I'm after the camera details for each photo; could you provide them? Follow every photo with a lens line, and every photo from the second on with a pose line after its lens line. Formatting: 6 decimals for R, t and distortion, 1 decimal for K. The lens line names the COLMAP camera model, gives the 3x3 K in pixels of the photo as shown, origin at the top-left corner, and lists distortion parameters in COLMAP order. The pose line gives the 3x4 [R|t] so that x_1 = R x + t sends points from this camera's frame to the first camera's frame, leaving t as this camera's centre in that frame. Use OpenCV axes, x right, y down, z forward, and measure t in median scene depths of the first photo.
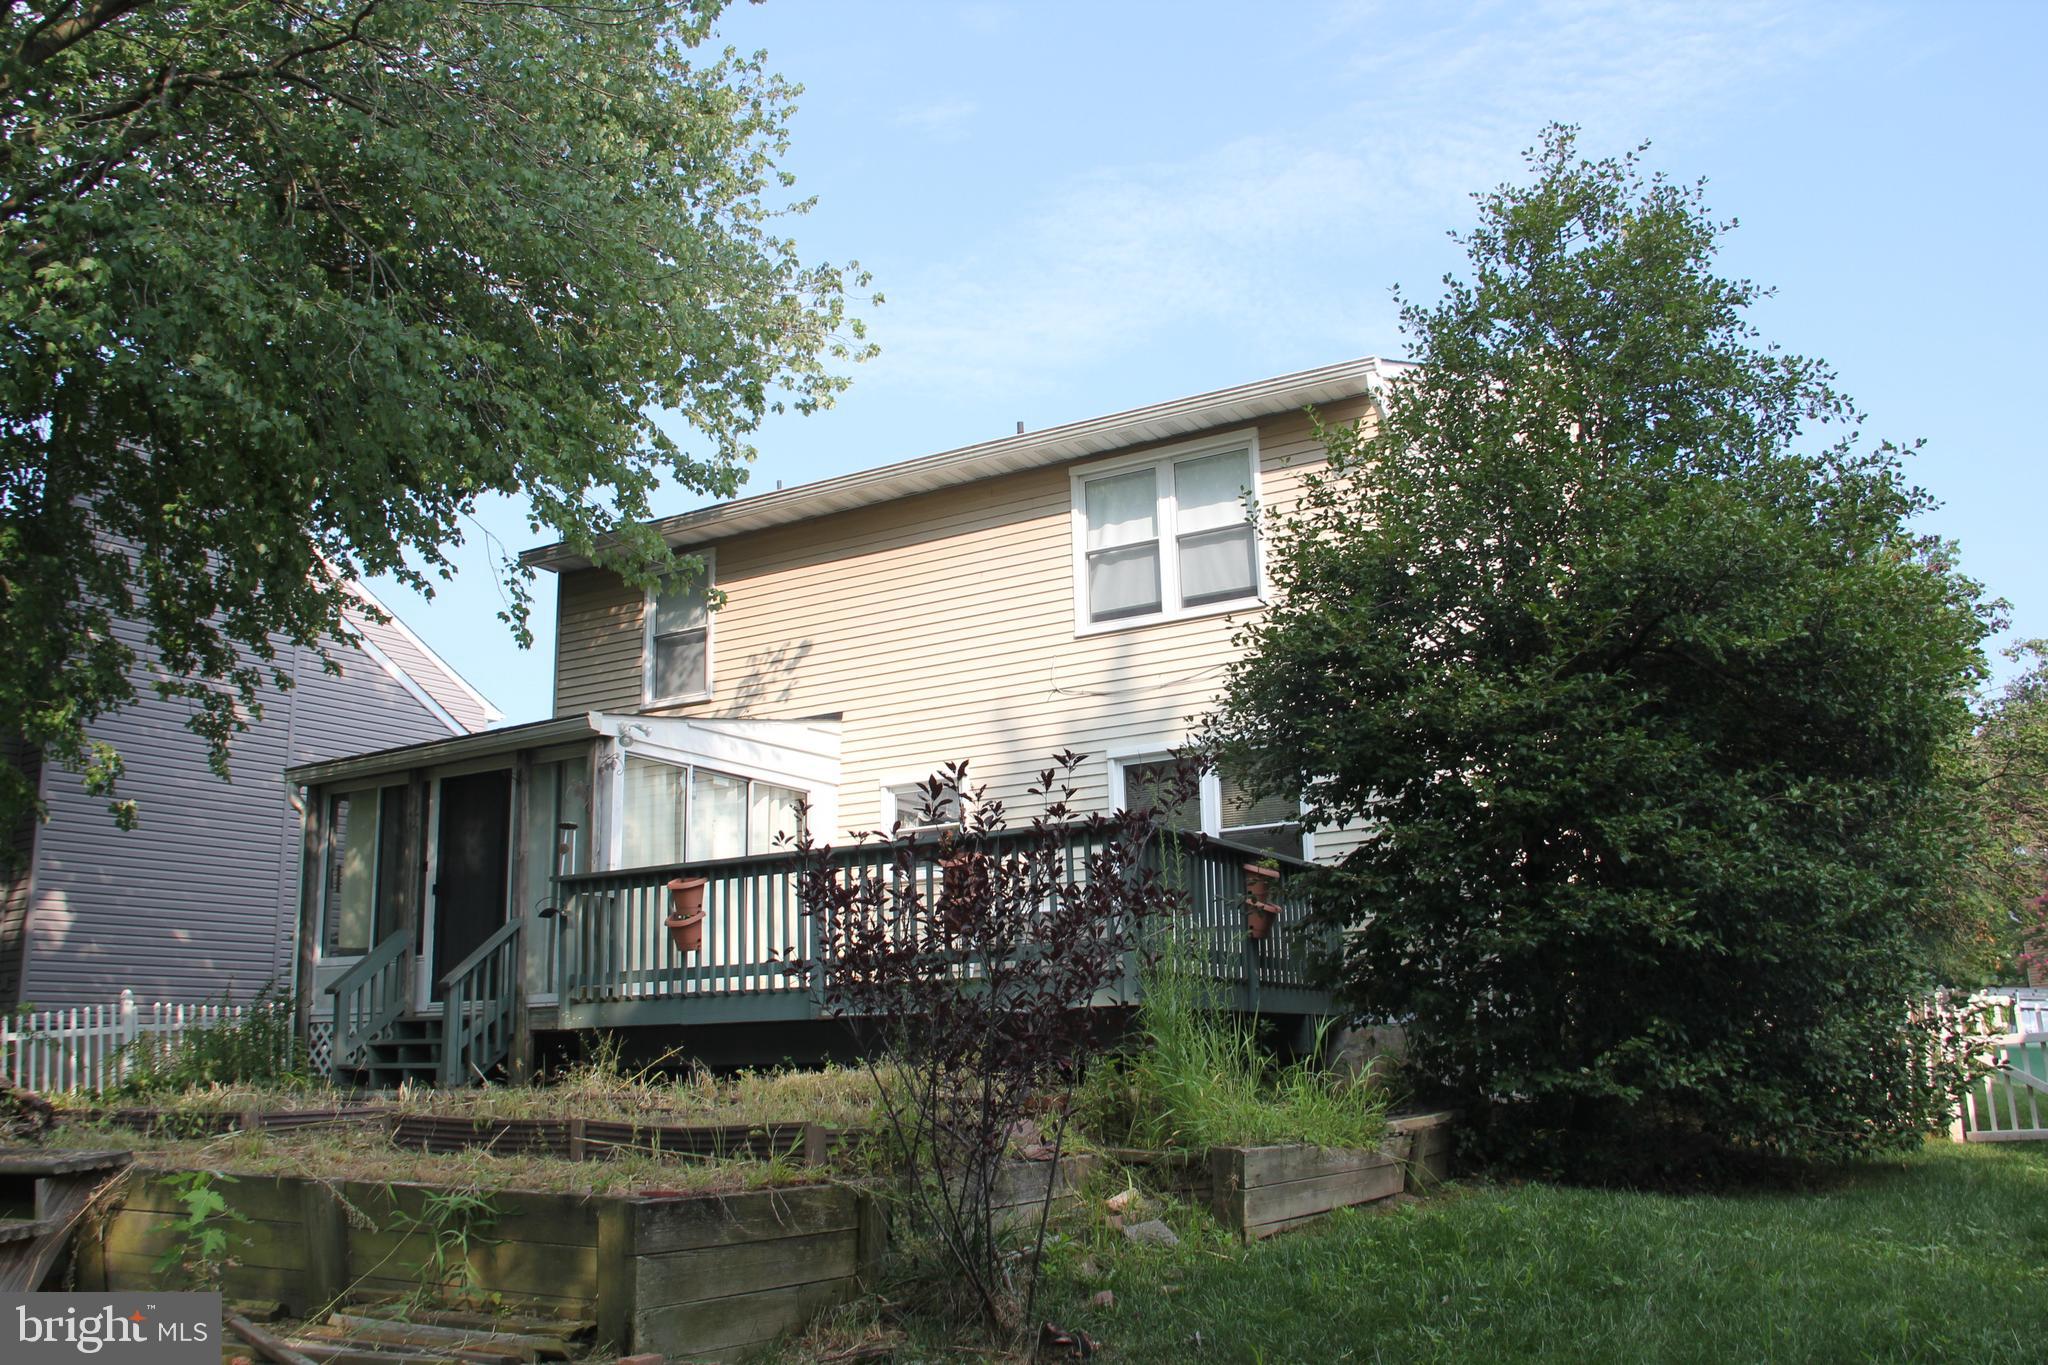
lens RADIAL K [[1696.6, 0, 1024.0], [0, 1696.6, 682.5], [0, 0, 1]] dist [-0.163272, 0.117541]
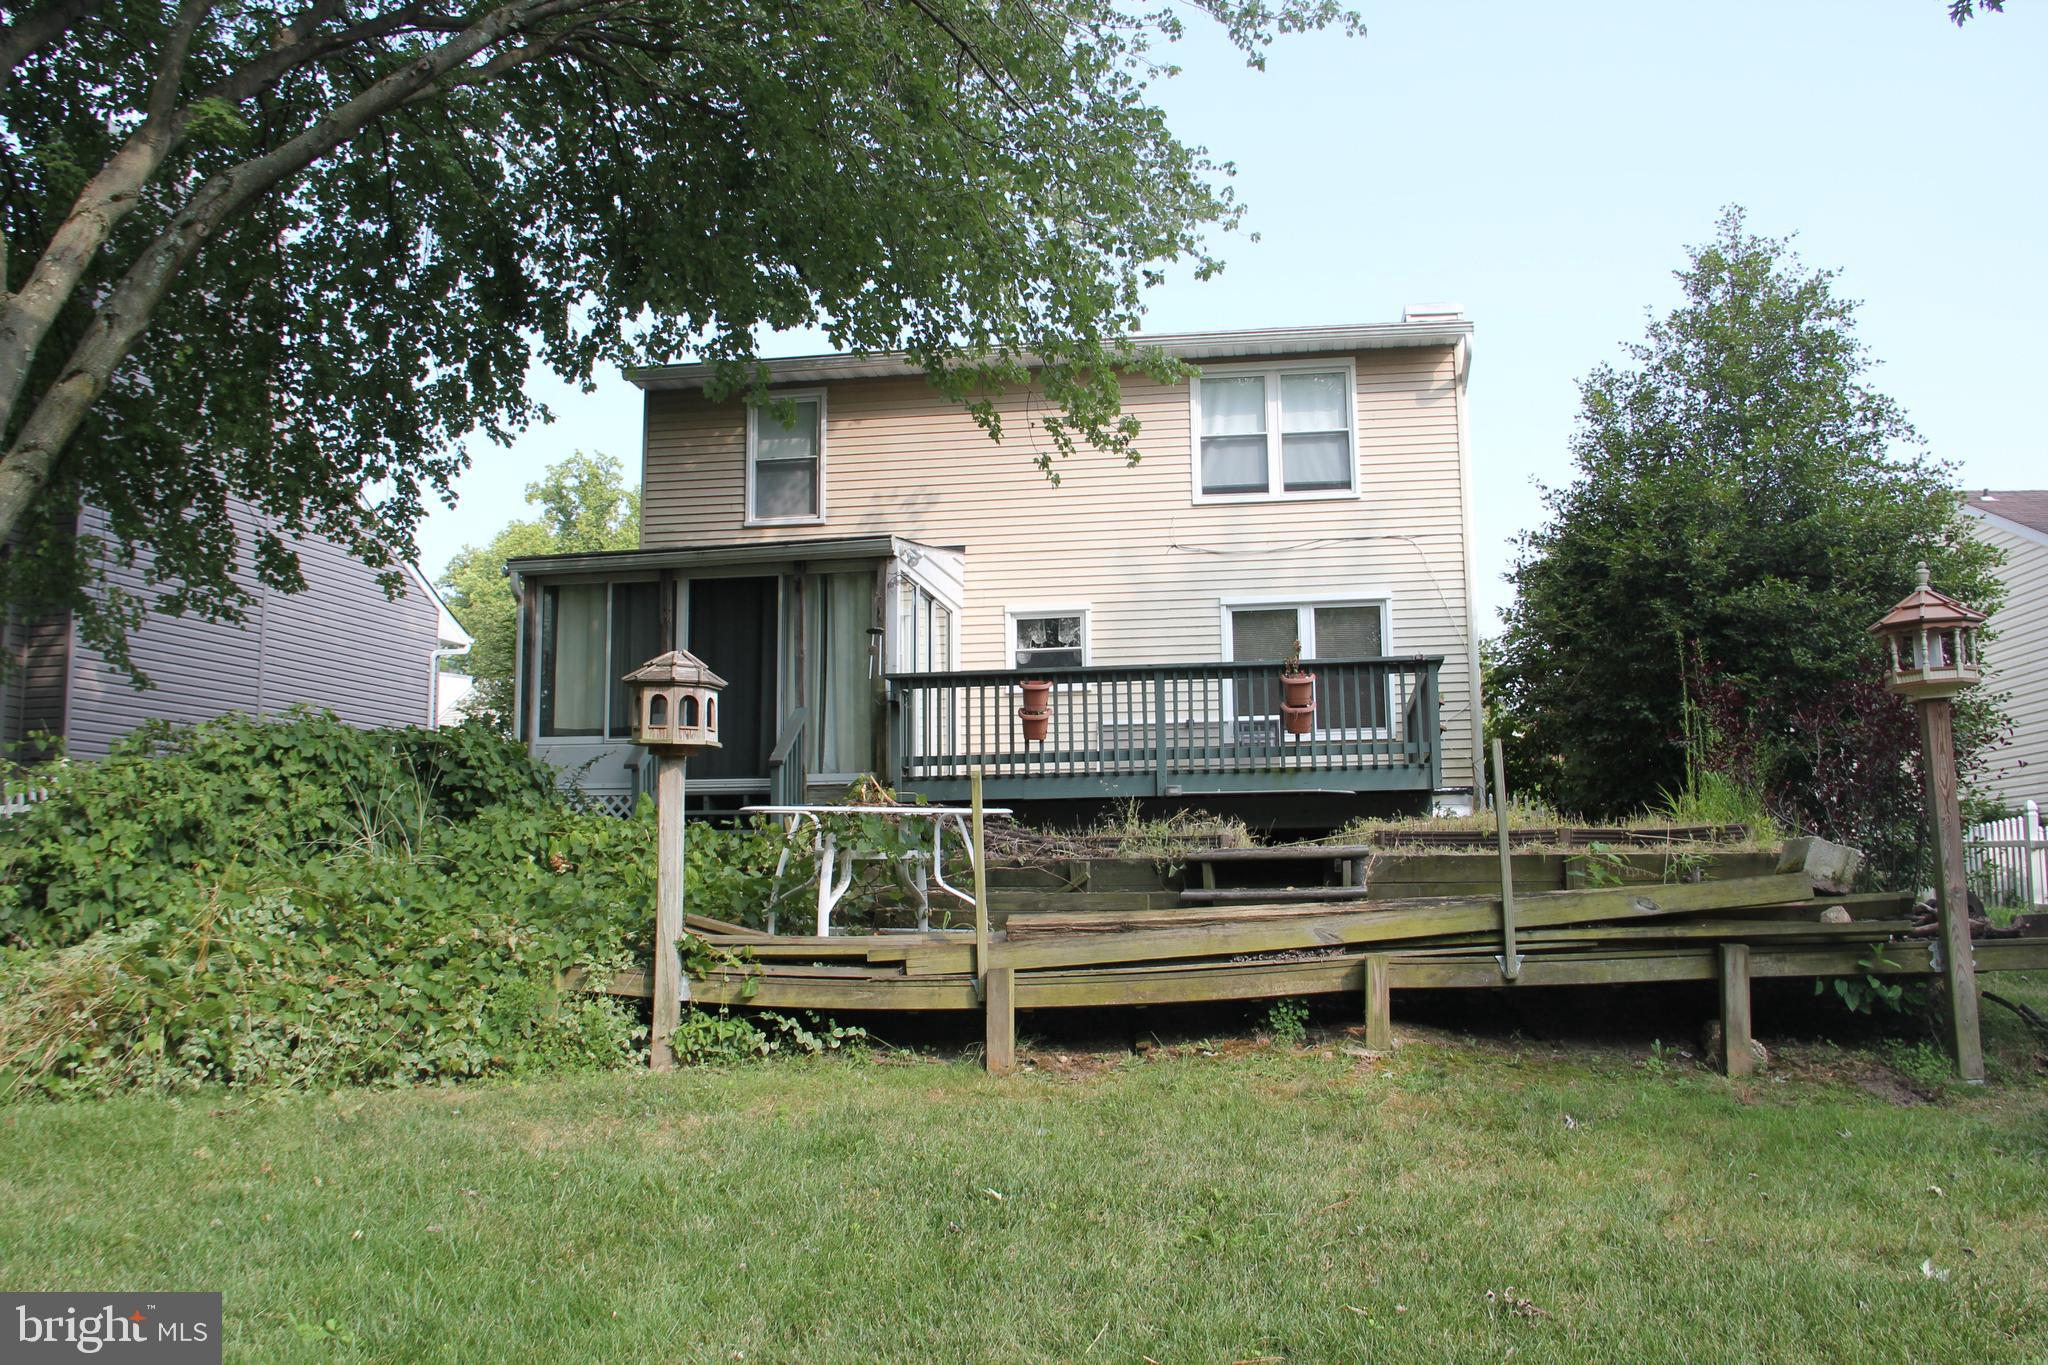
lens RADIAL K [[1696.6, 0, 1024.0], [0, 1696.6, 682.5], [0, 0, 1]] dist [-0.163272, 0.117541]
pose [[0.925384, 0.060717, 0.374136, -0.546351], [-0.094479, 0.992880, 0.072552, 0.024666], [-0.367067, -0.102487, 0.924531, -0.107353]]
